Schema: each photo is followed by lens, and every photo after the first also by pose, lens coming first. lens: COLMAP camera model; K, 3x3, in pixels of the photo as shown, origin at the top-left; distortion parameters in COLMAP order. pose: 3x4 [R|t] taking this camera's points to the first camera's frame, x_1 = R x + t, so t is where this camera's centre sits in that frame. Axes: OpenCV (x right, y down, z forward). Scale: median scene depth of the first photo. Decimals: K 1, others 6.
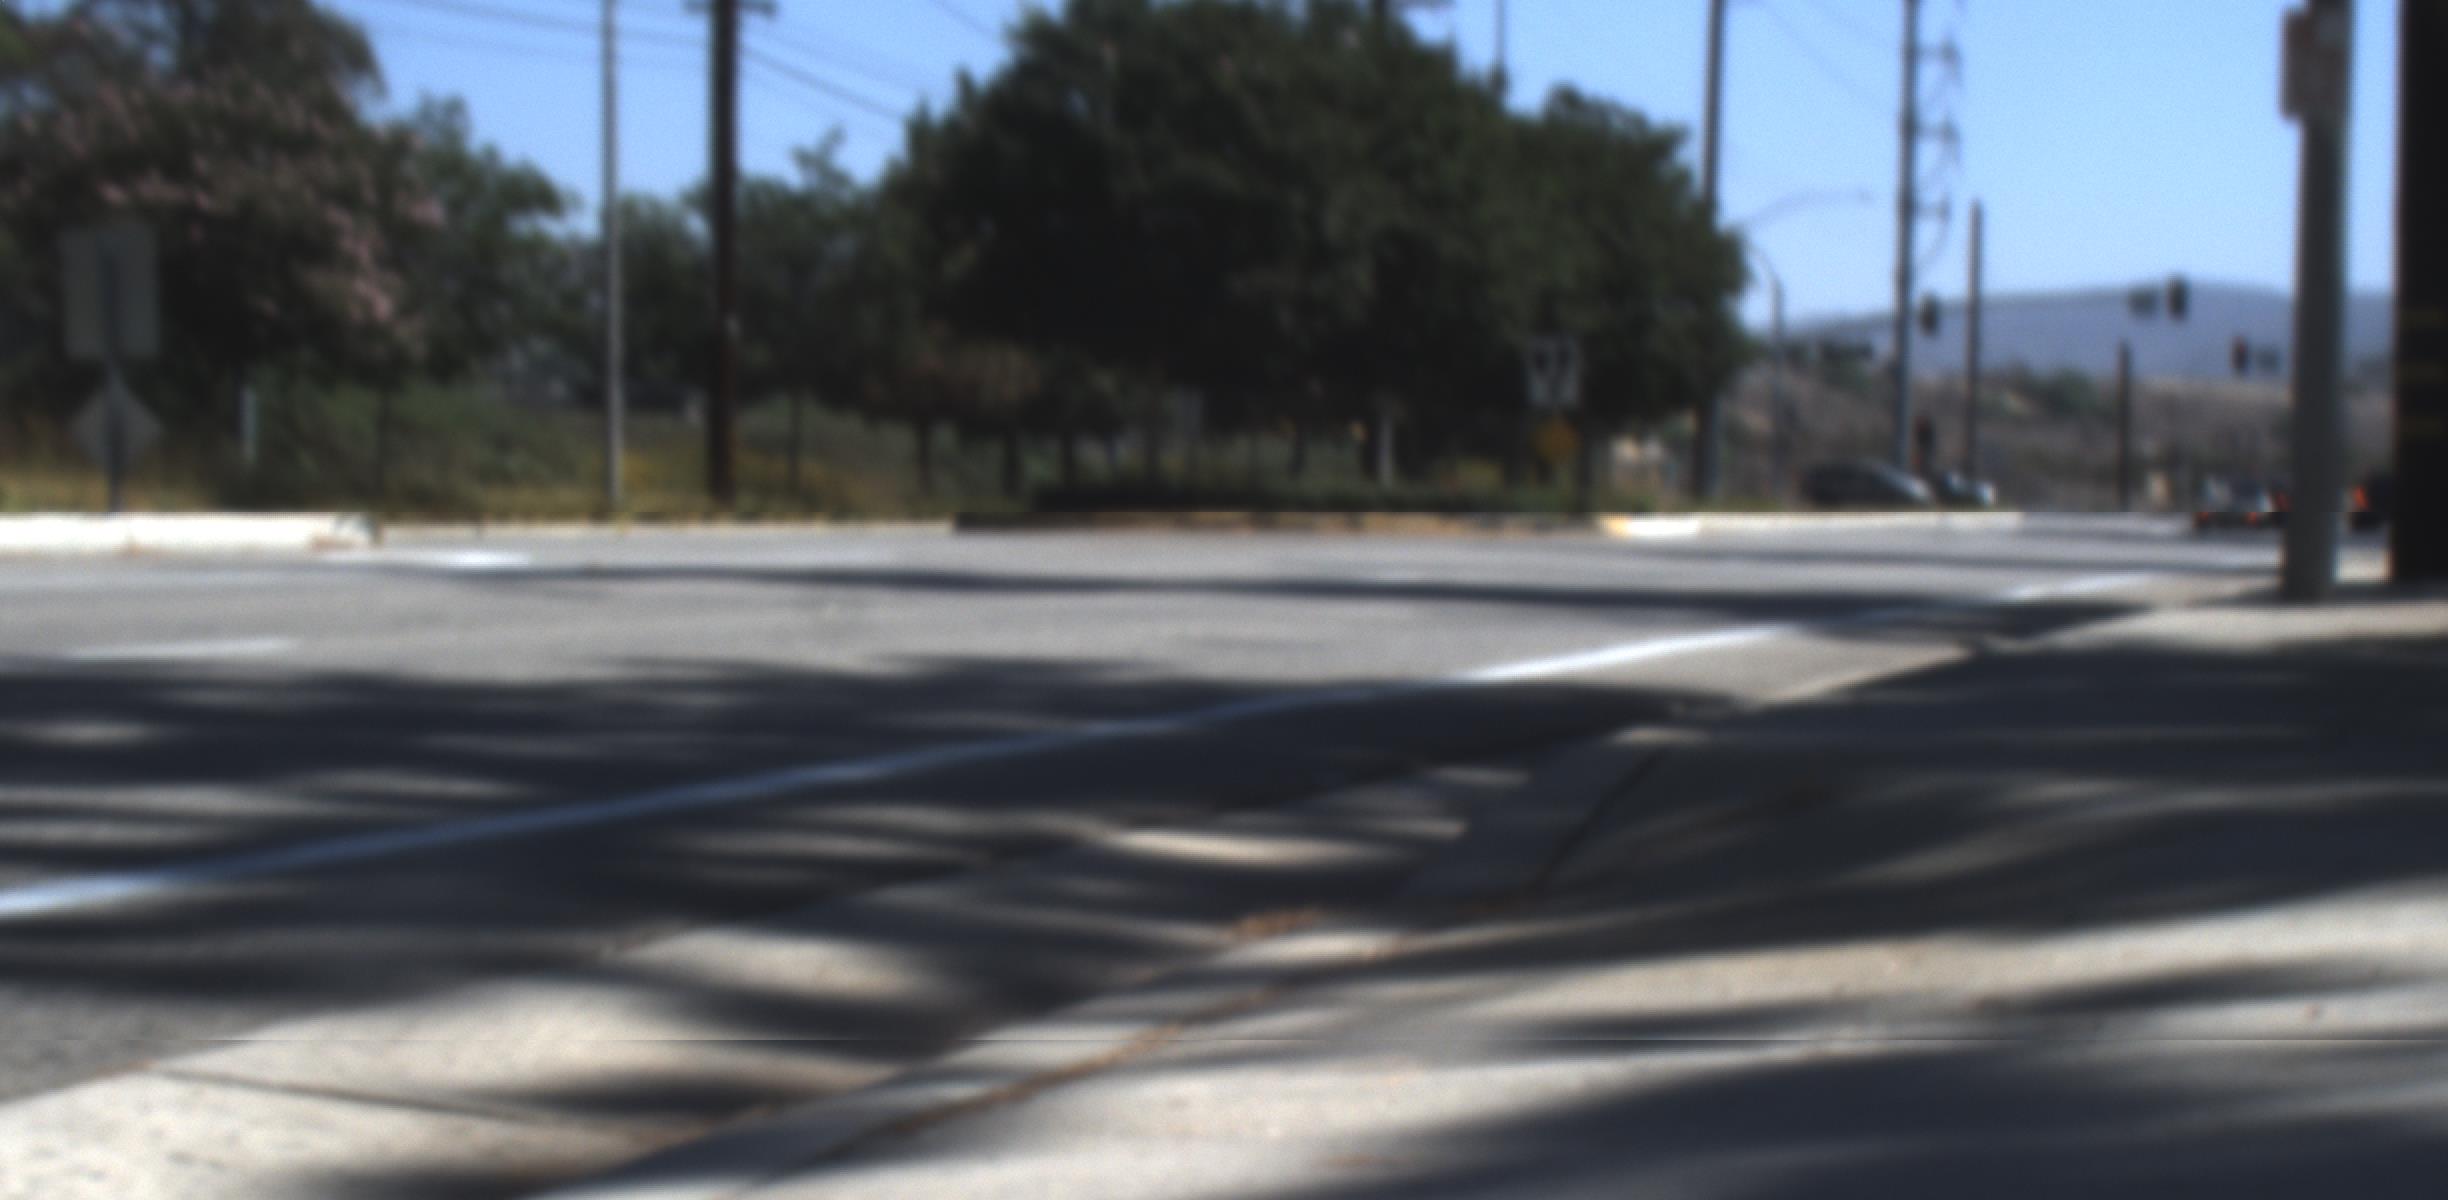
lens RADIAL K [[6671.6, 0, 1224.0], [0, 6671.6, 600.0], [0, 0, 1]] dist [0.059218, 0.675786]
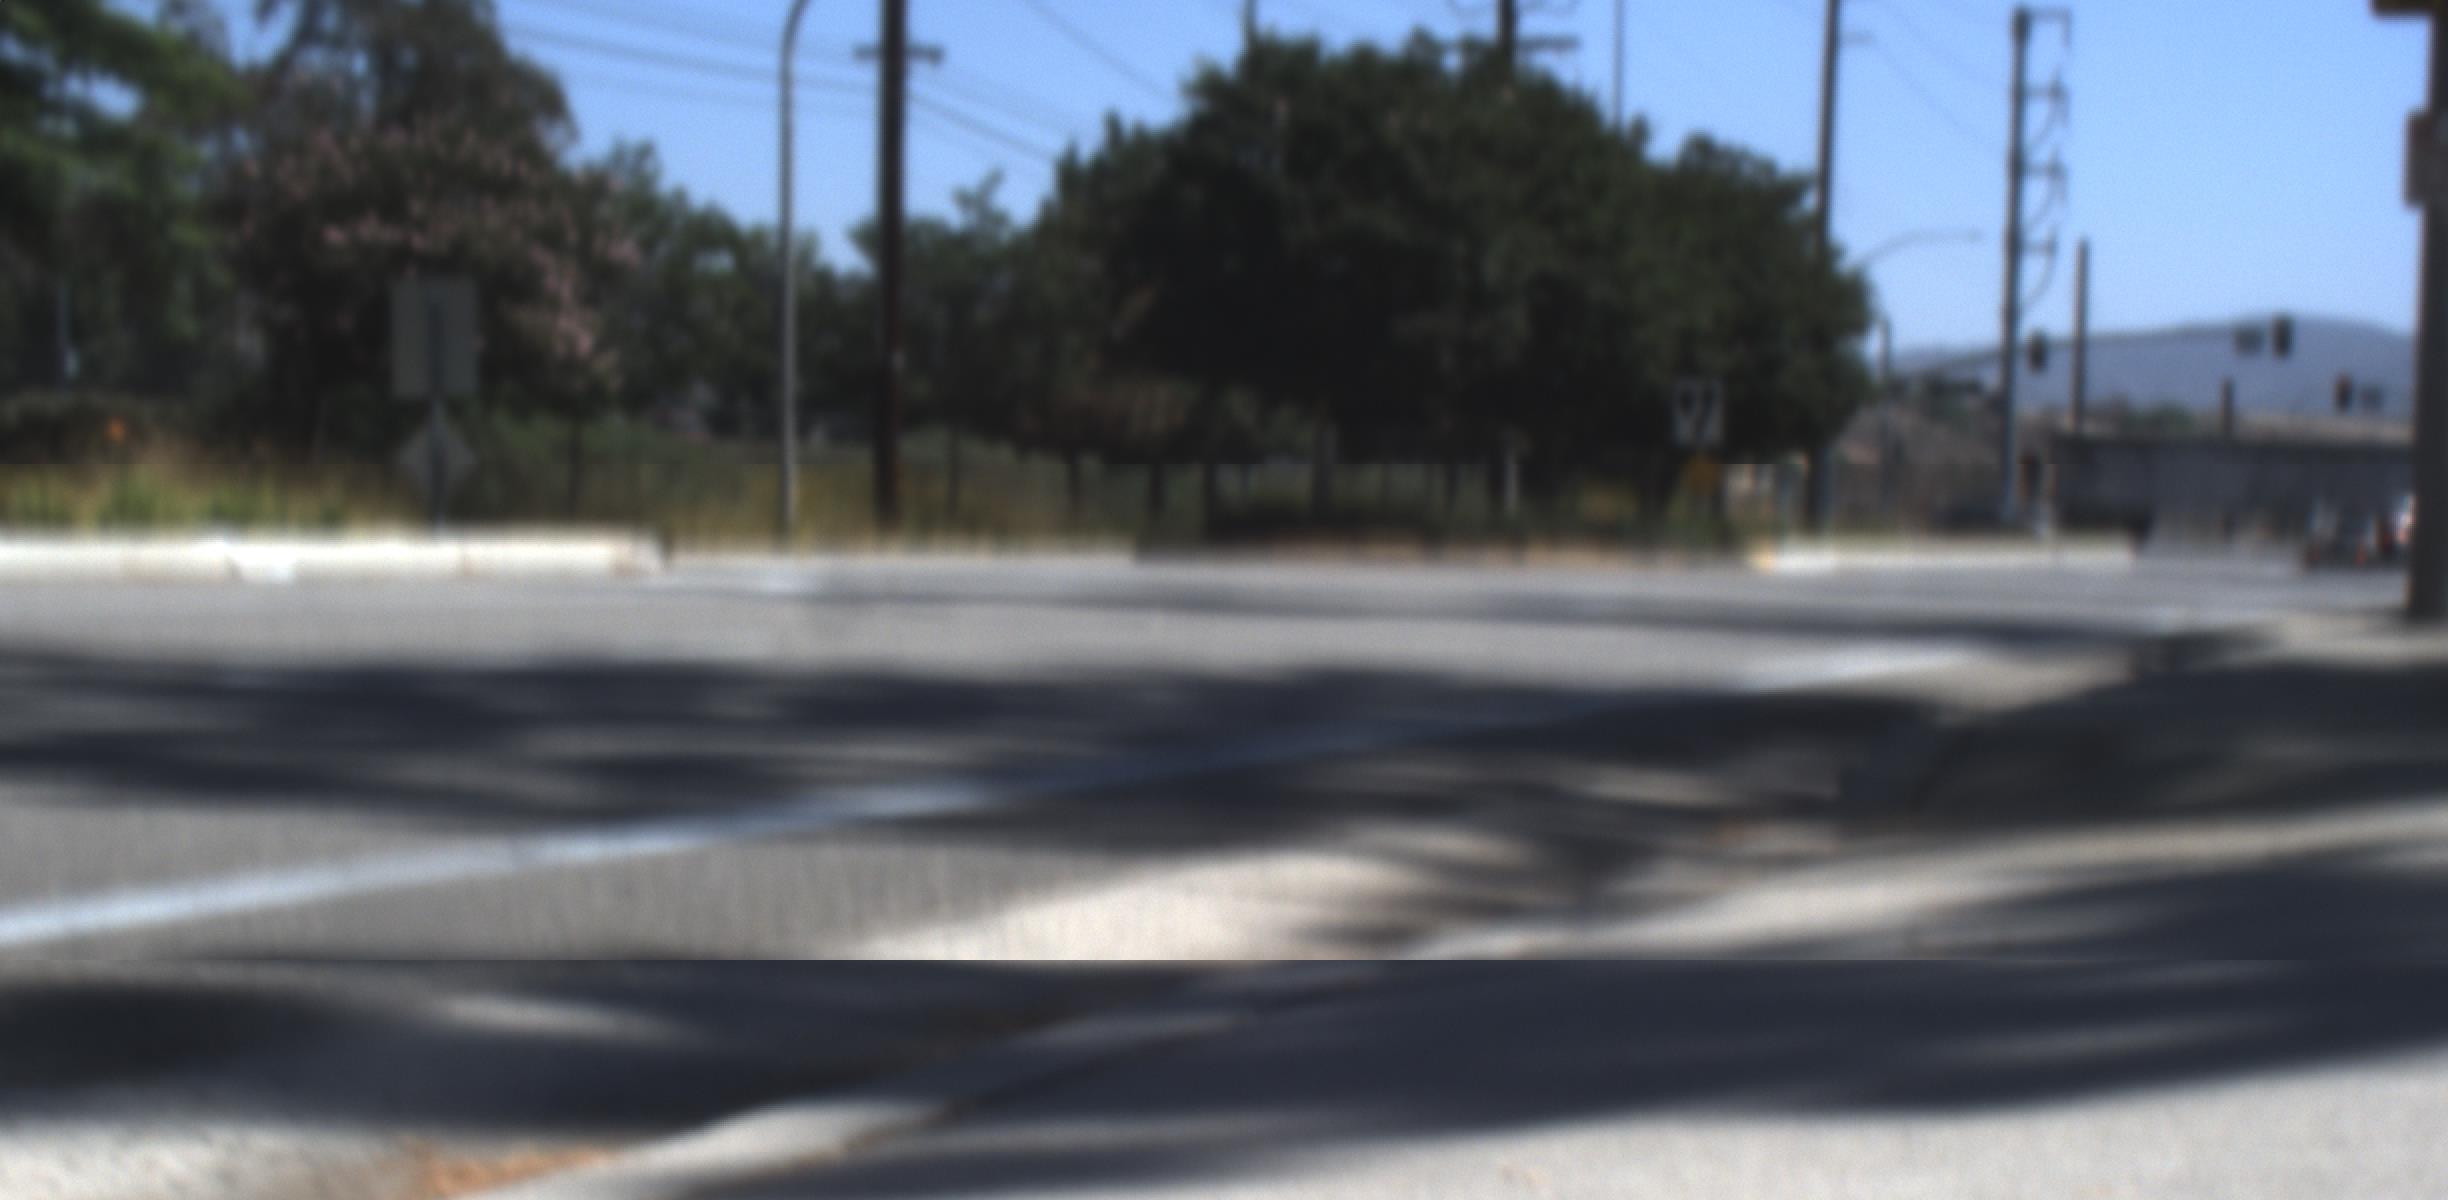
lens RADIAL K [[6671.6, 0, 1224.0], [0, 6671.6, 600.0], [0, 0, 1]] dist [0.059218, 0.675786]
pose [[0.999874, 0.006604, -0.014448, -0.008104], [-0.006665, 0.999969, -0.004170, 0.000448], [0.014420, 0.004266, 0.999887, -0.044835]]
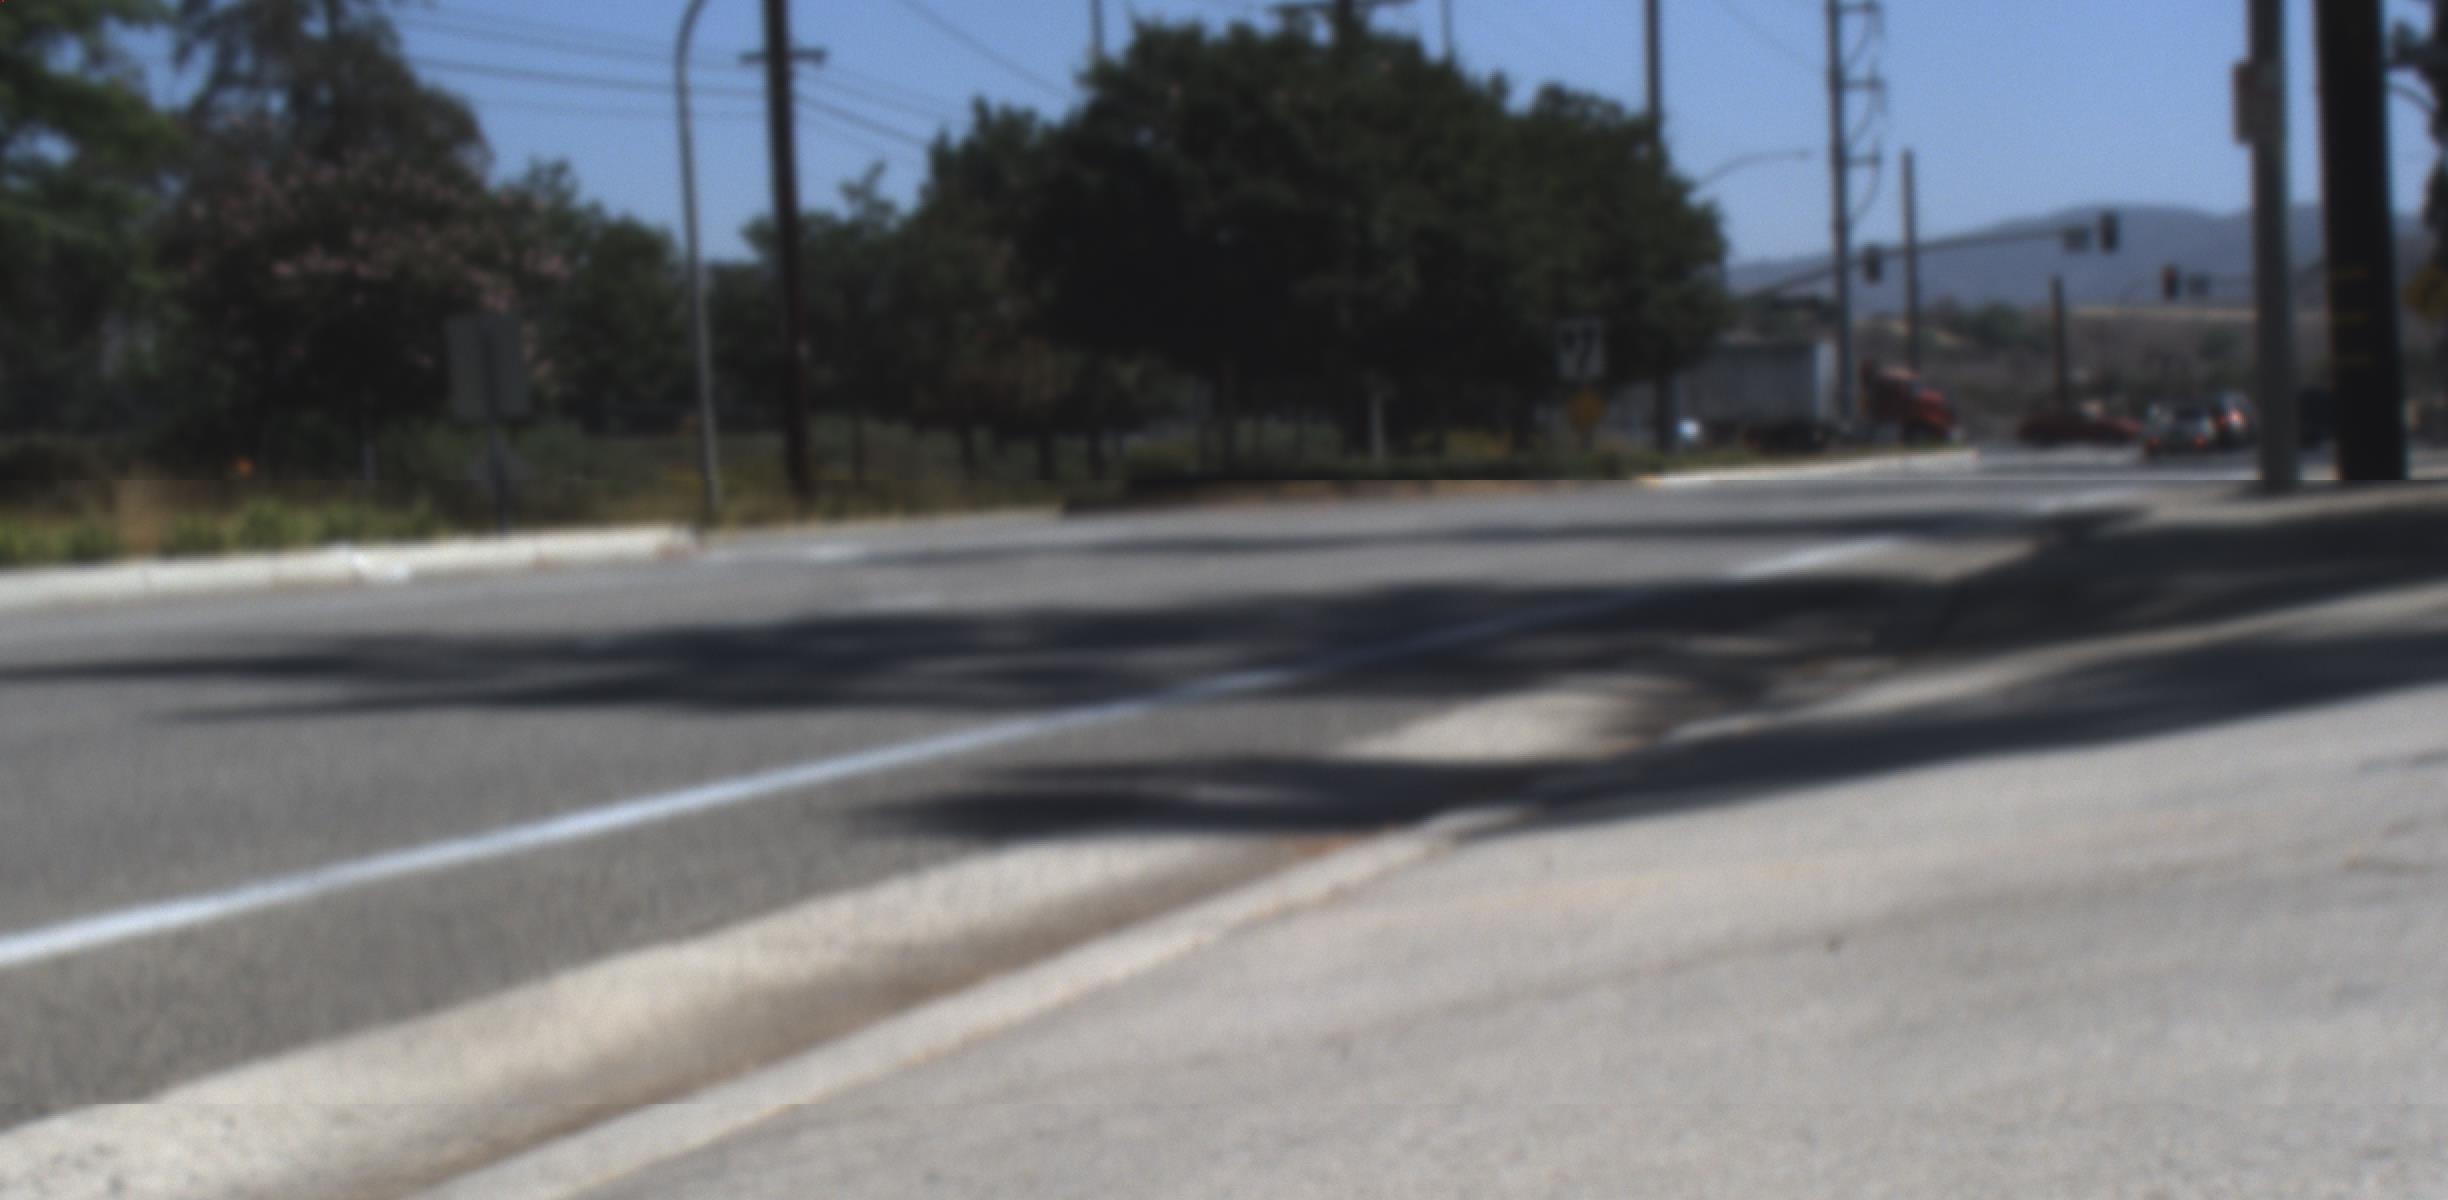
lens RADIAL K [[6671.6, 0, 1224.0], [0, 6671.6, 600.0], [0, 0, 1]] dist [0.059218, 0.675786]
pose [[0.998050, -0.061837, 0.008456, -0.018129], [0.061813, 0.998083, 0.003022, 0.000856], [-0.008627, -0.002493, 0.999960, -0.100330]]
